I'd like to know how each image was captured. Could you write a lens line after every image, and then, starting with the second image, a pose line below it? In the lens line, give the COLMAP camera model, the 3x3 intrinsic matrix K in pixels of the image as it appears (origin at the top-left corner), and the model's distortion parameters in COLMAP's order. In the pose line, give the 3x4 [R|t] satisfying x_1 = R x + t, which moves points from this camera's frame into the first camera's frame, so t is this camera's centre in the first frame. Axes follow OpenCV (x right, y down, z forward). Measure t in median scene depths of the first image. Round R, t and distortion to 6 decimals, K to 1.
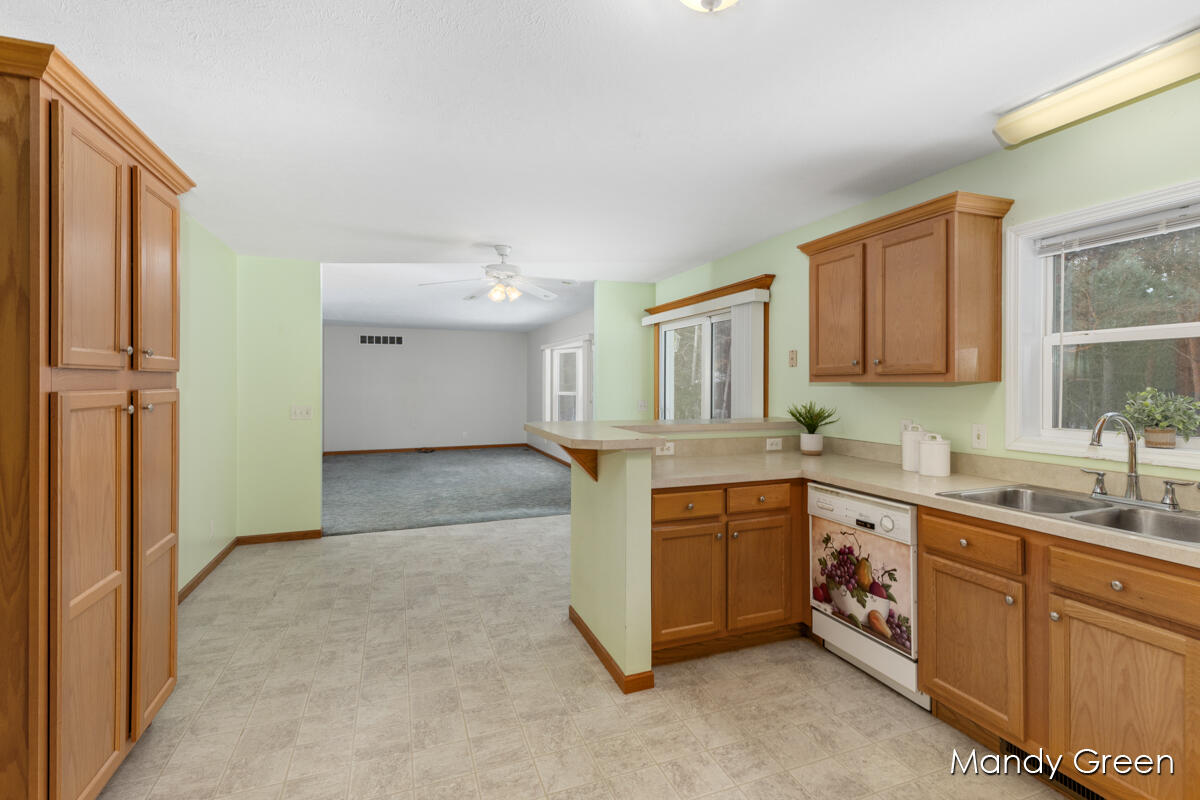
lens RADIAL K [[542.0, 0, 601.1], [0, 542.0, 385.7], [0, 0, 1]] dist [-0.000619, -0.000185]
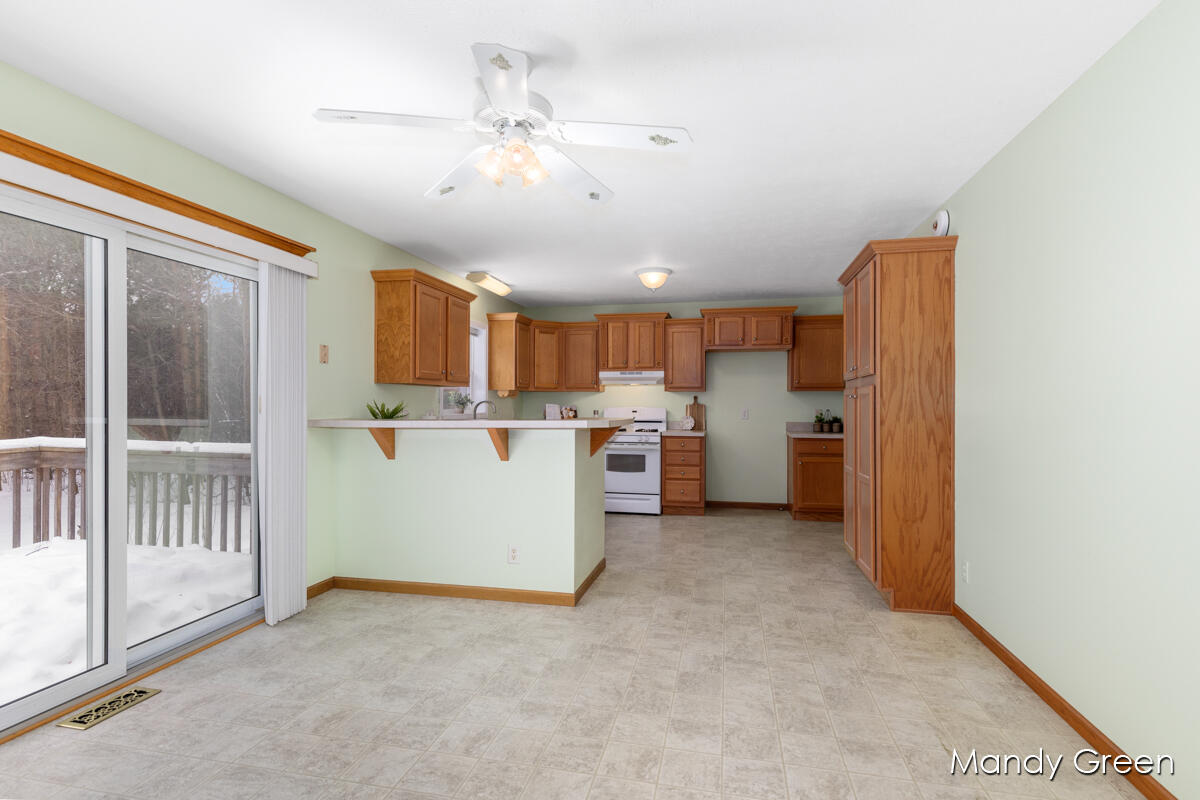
lens RADIAL K [[550.7, 0, 600.0], [0, 550.7, 400.0], [0, 0, 1]] dist [-0.000274, 0.000041]
pose [[-0.829415, 0.001691, 0.558631, -0.808070], [0.000969, 0.999998, -0.001588, 0.036475], [-0.558632, -0.000776, -0.829415, 2.159871]]
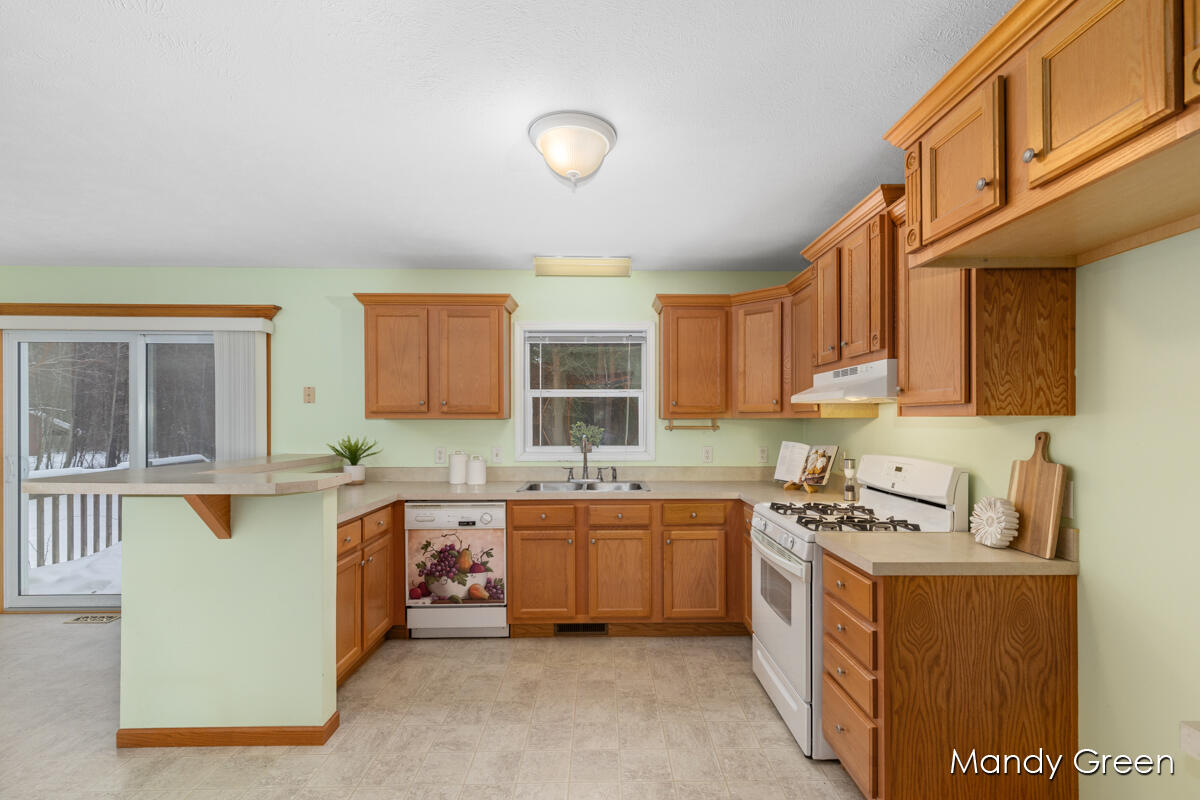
lens RADIAL K [[551.0, 0, 605.5], [0, 551.0, 419.3], [0, 0, 1]] dist [-0.001376, -0.000345]
pose [[0.350118, 0.002249, 0.936703, -0.646327], [0.001630, 0.999994, -0.003010, -0.000186], [-0.936704, 0.002581, 0.350112, 0.182435]]
